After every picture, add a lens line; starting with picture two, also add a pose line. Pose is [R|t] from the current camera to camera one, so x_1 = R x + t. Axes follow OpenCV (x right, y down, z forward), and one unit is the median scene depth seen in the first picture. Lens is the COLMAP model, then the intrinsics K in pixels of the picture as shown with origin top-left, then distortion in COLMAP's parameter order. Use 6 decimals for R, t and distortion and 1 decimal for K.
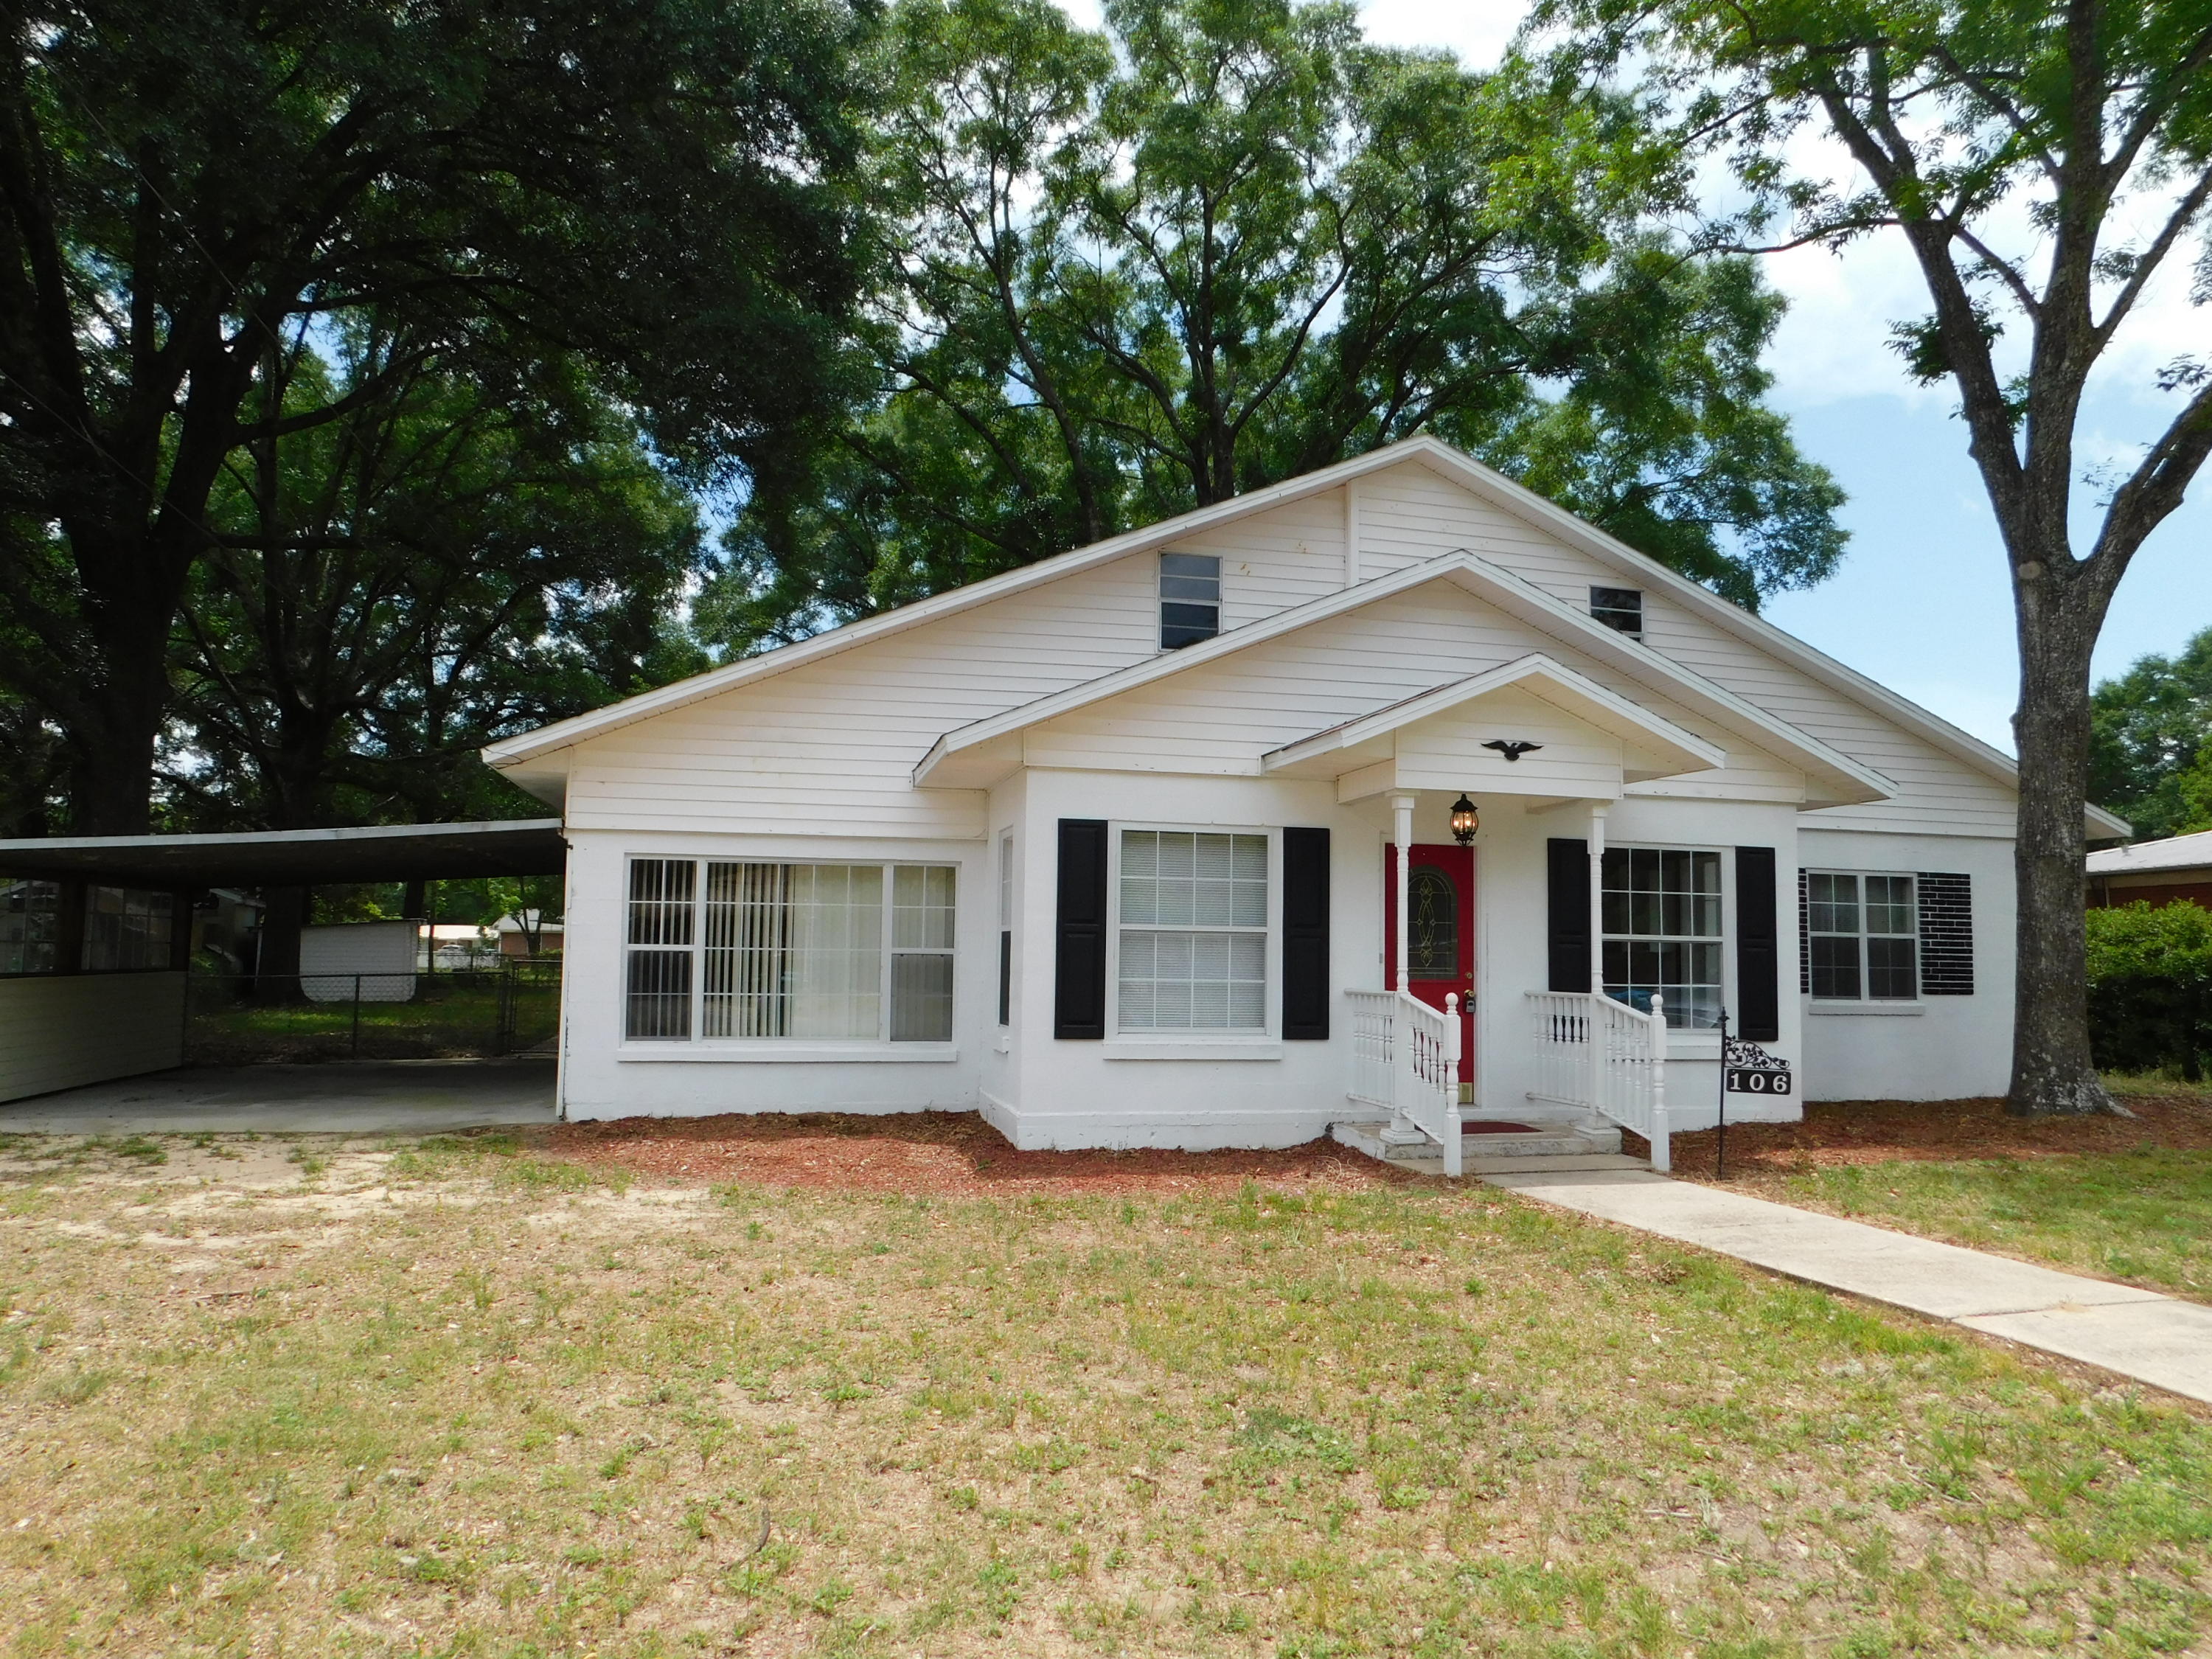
lens RADIAL K [[1459.3, 0, 1110.2], [0, 1459.3, 833.4], [0, 0, 1]] dist [-0.060108, 0.035921]
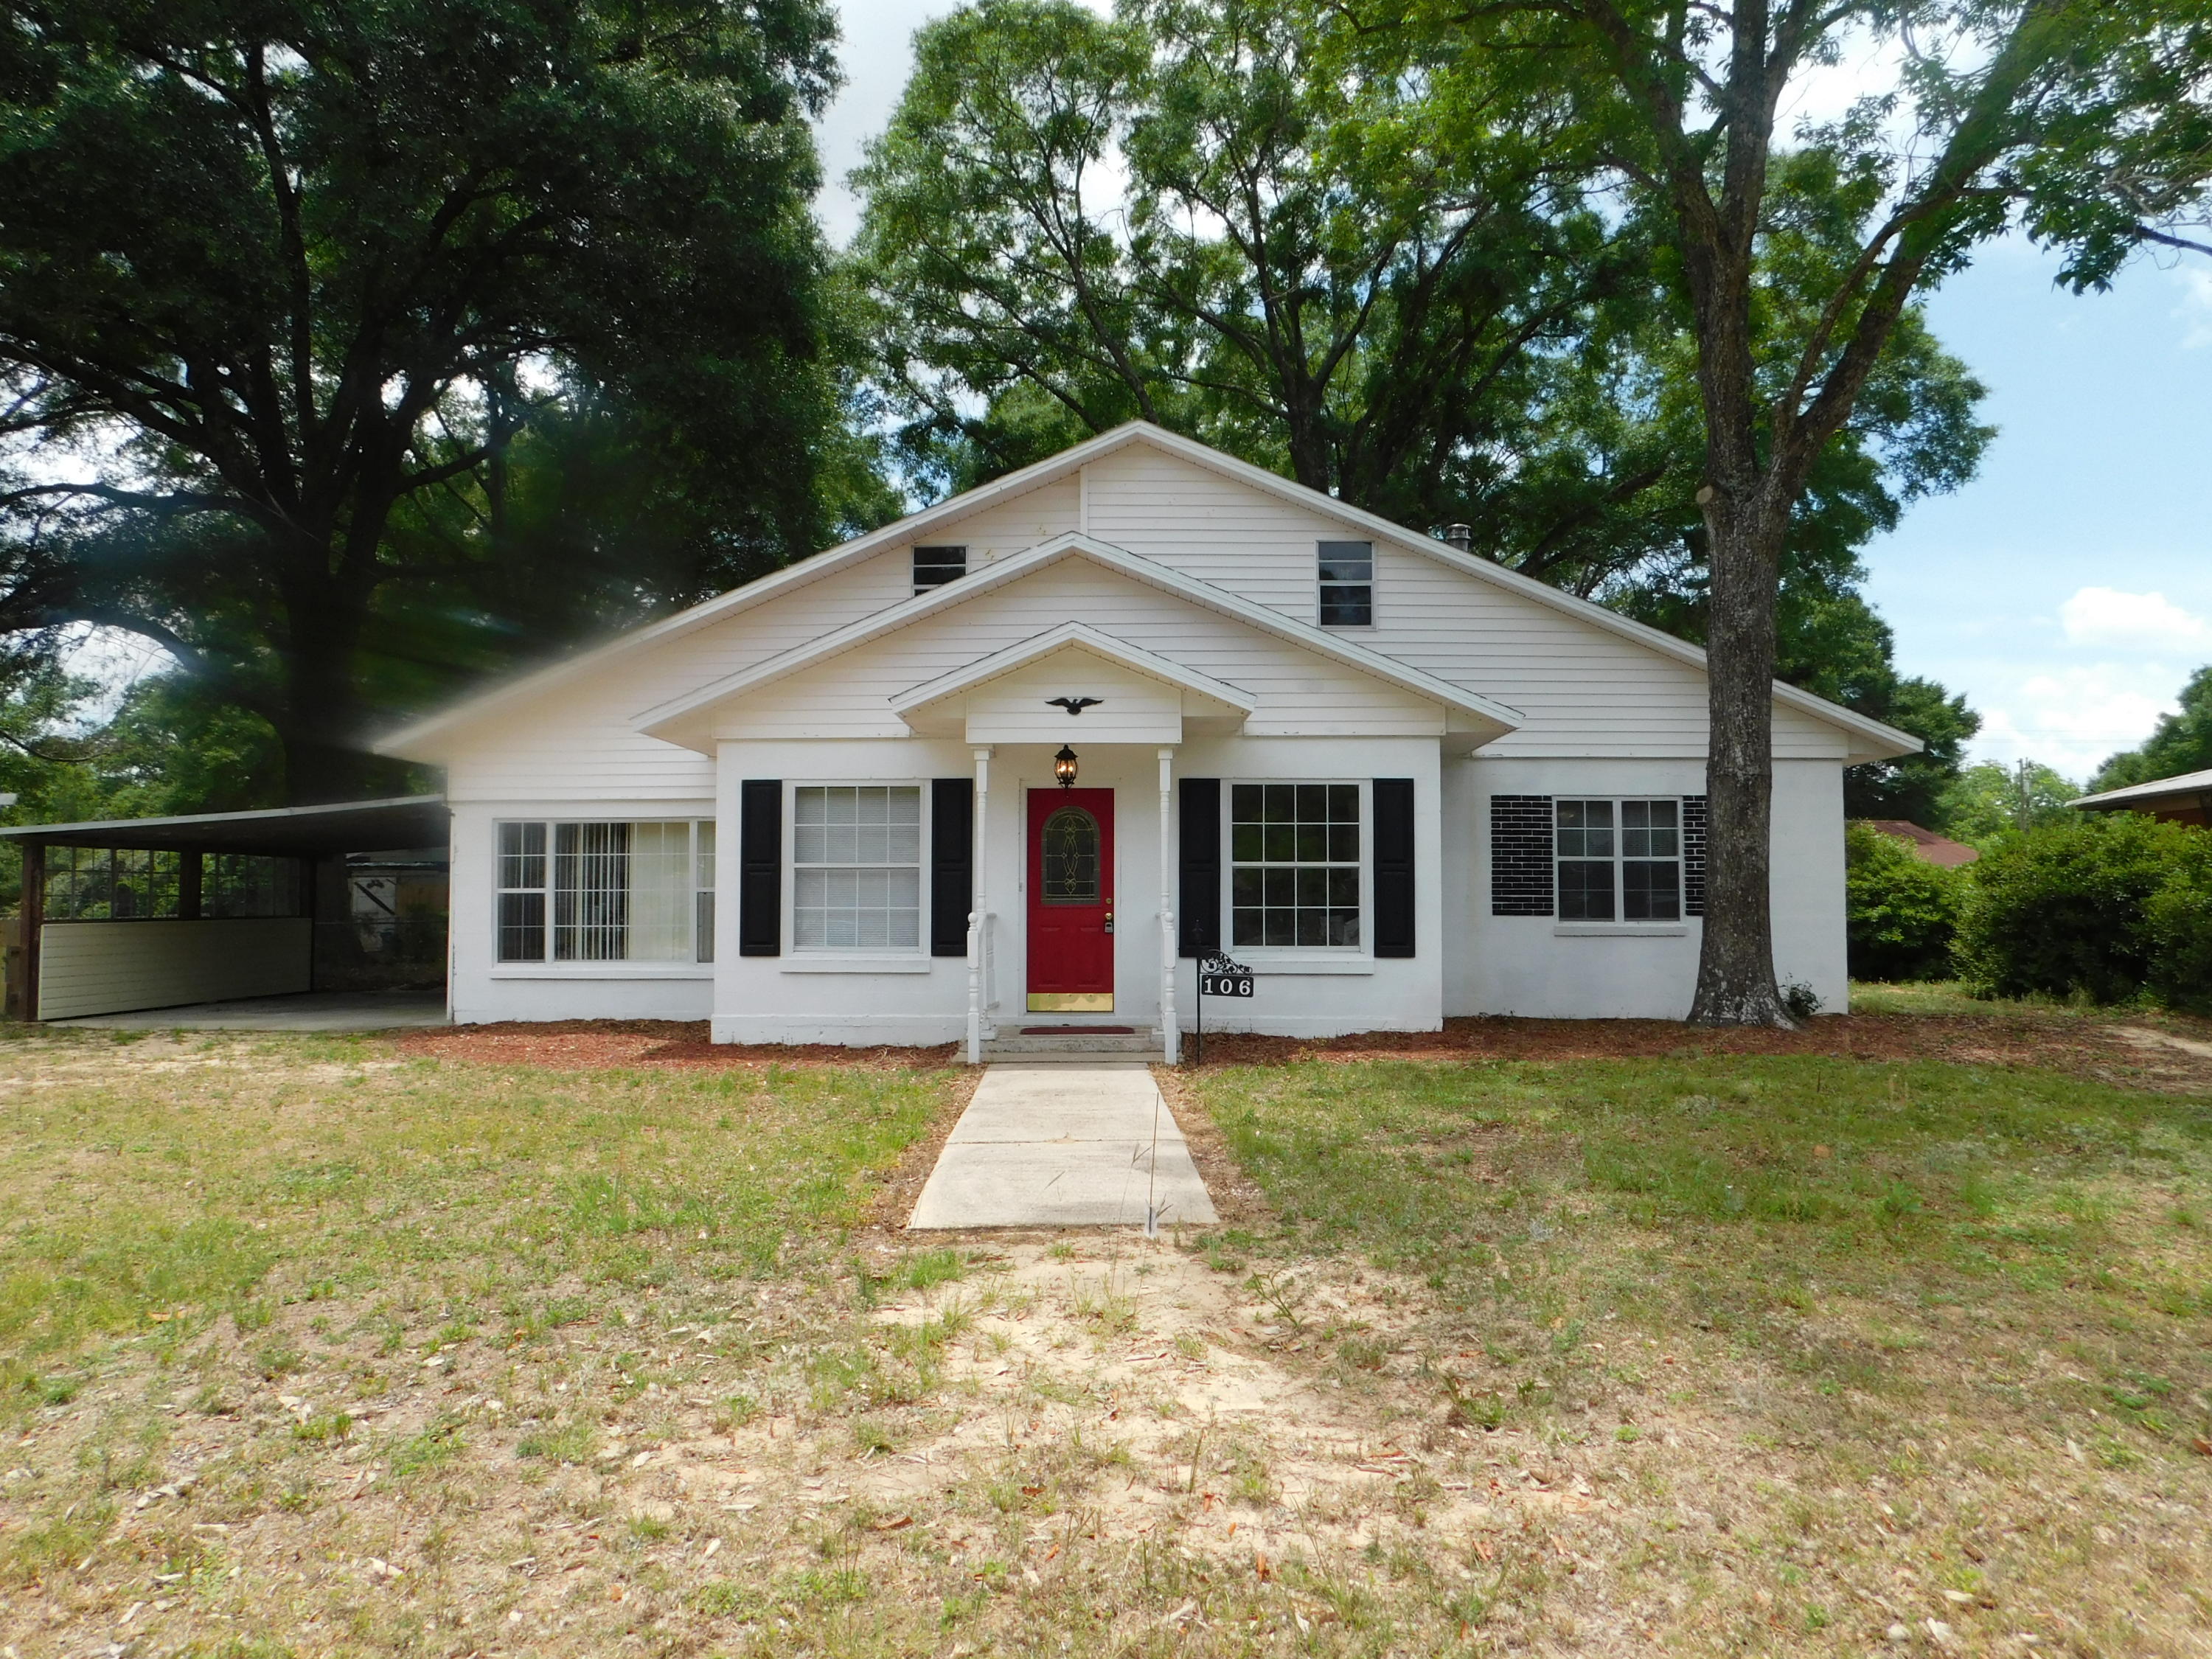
lens RADIAL K [[1459.3, 0, 1116.0], [0, 1459.3, 844.3], [0, 0, 1]] dist [-0.060108, 0.035921]
pose [[0.968467, -0.028279, -0.247530, 0.520287], [0.038055, 0.998670, 0.034799, 0.012531], [0.246217, -0.043121, 0.968255, -0.110402]]
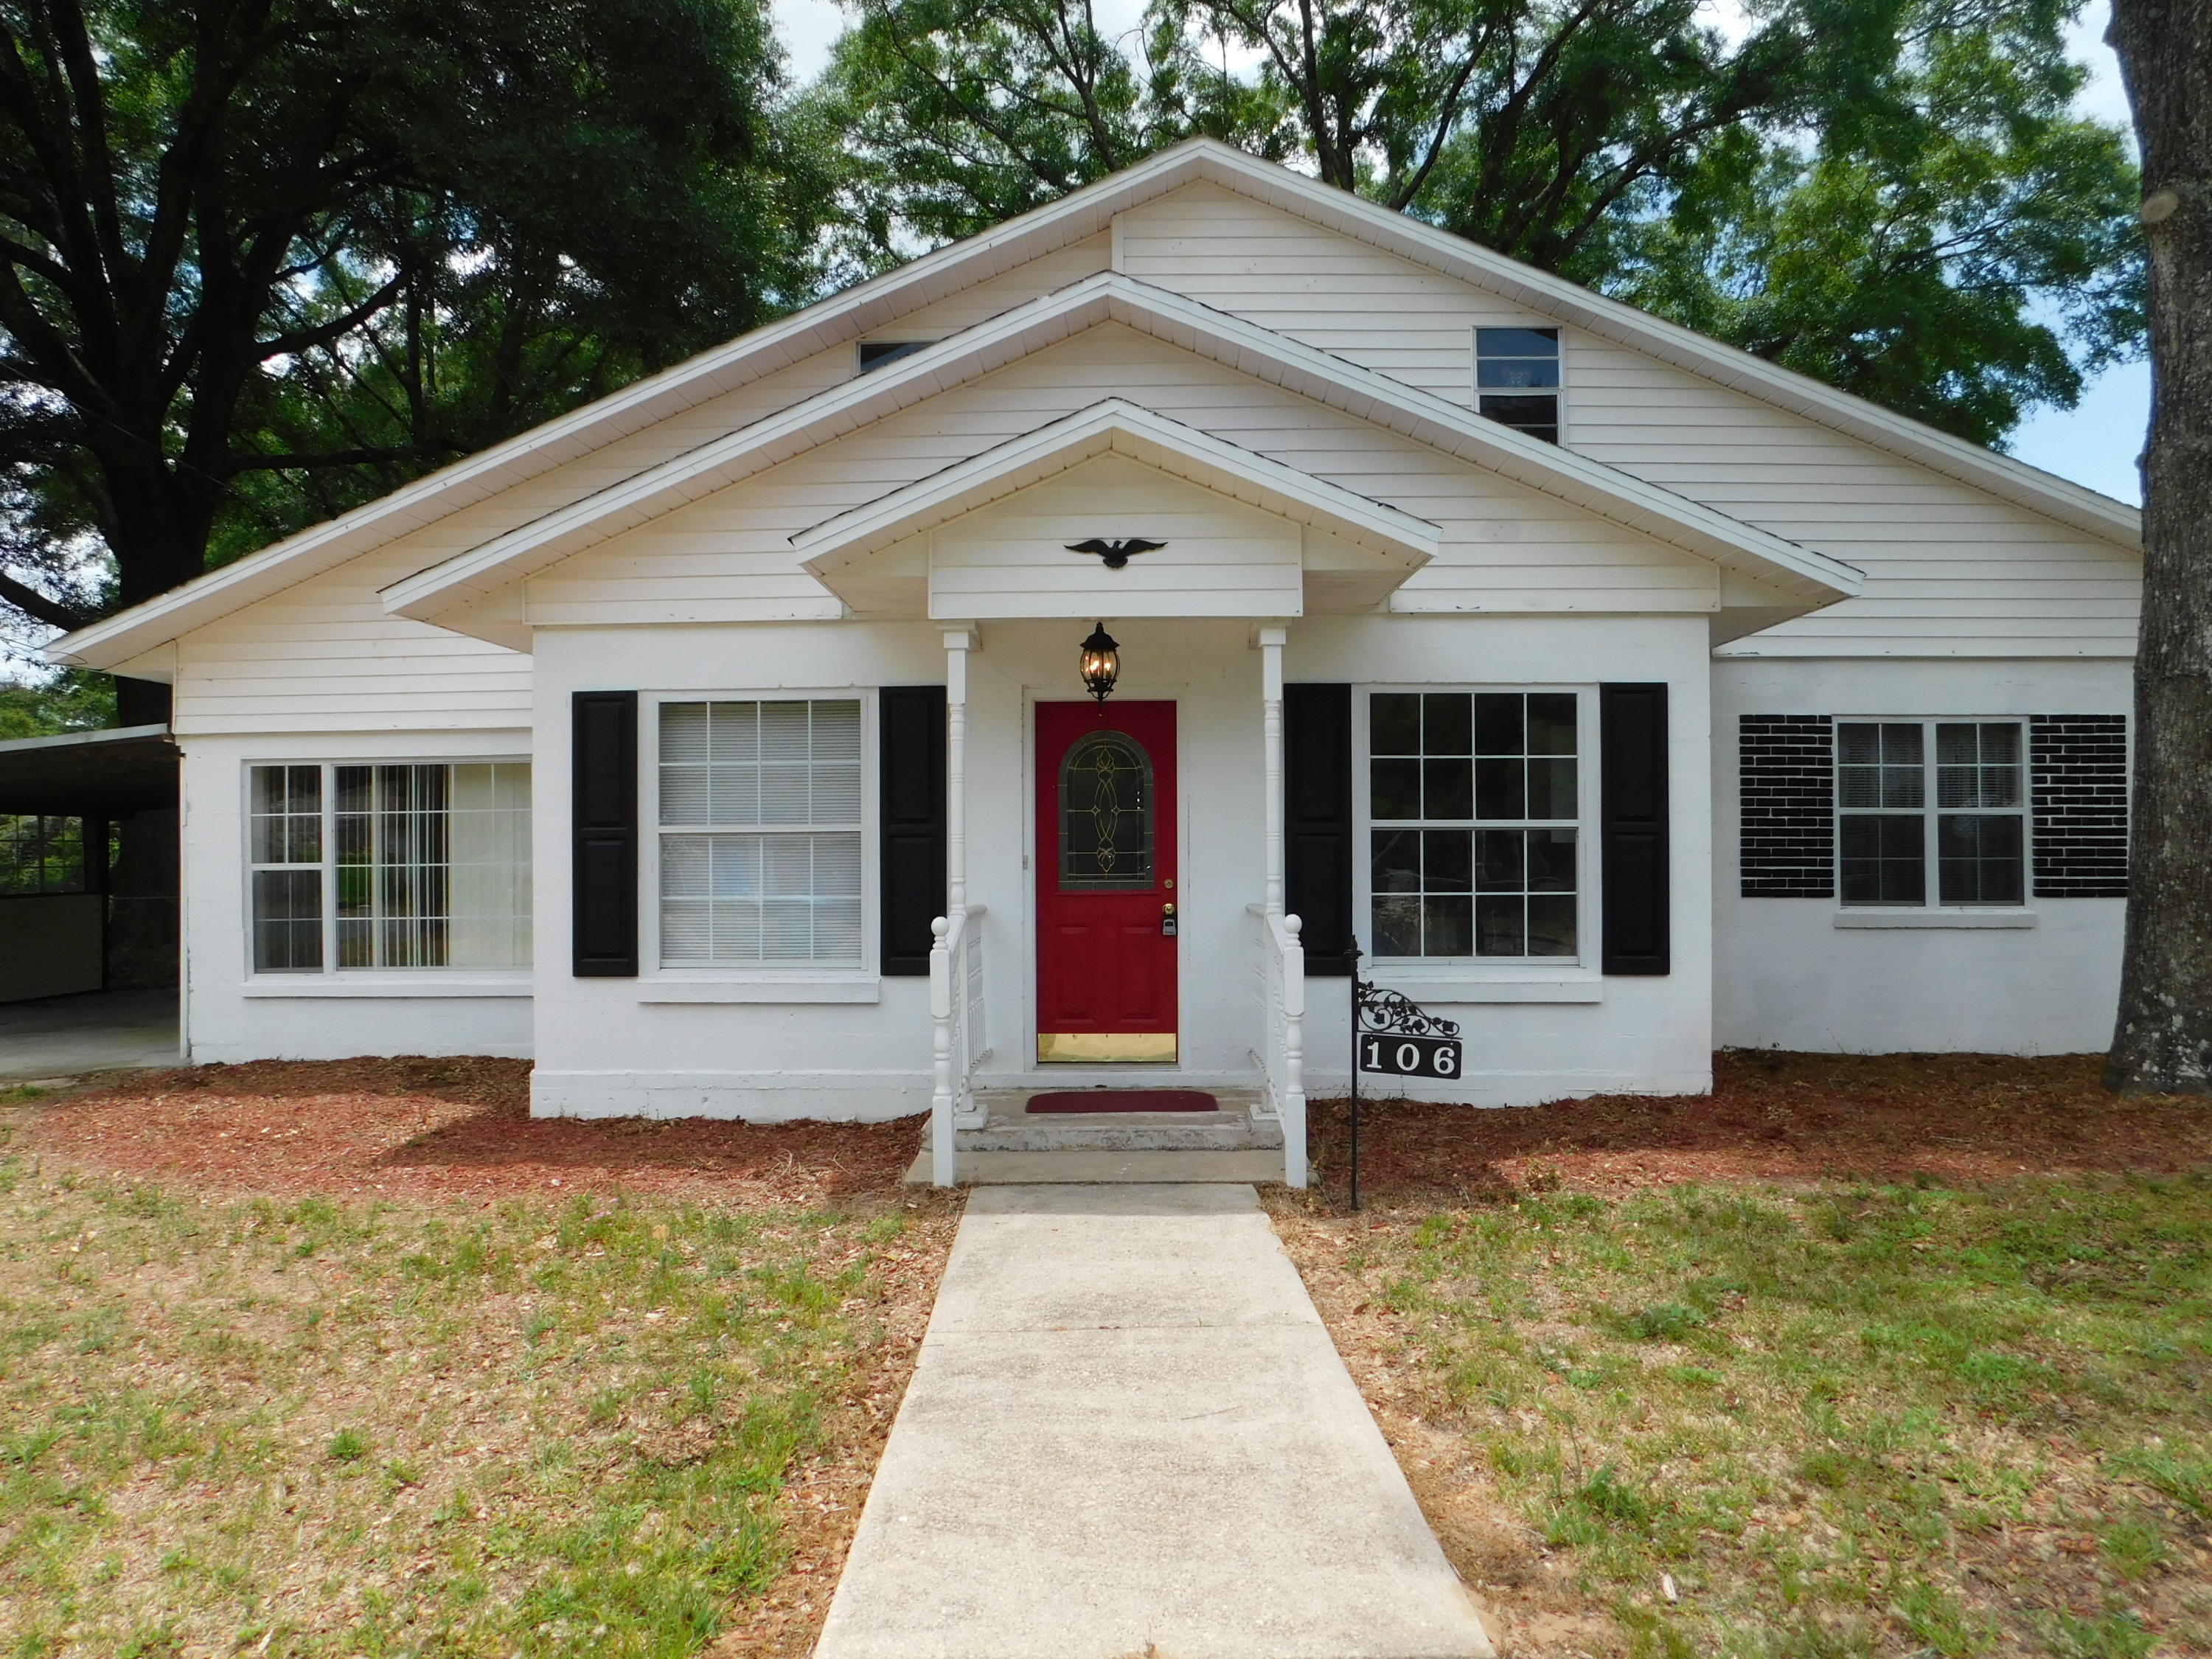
lens RADIAL K [[1459.3, 0, 1108.4], [0, 1459.3, 848.8], [0, 0, 1]] dist [-0.060108, 0.035921]
pose [[0.966078, -0.022860, -0.257237, 0.387747], [0.043575, 0.996222, 0.075117, 0.024775], [0.254548, -0.083777, 0.963424, 0.297914]]
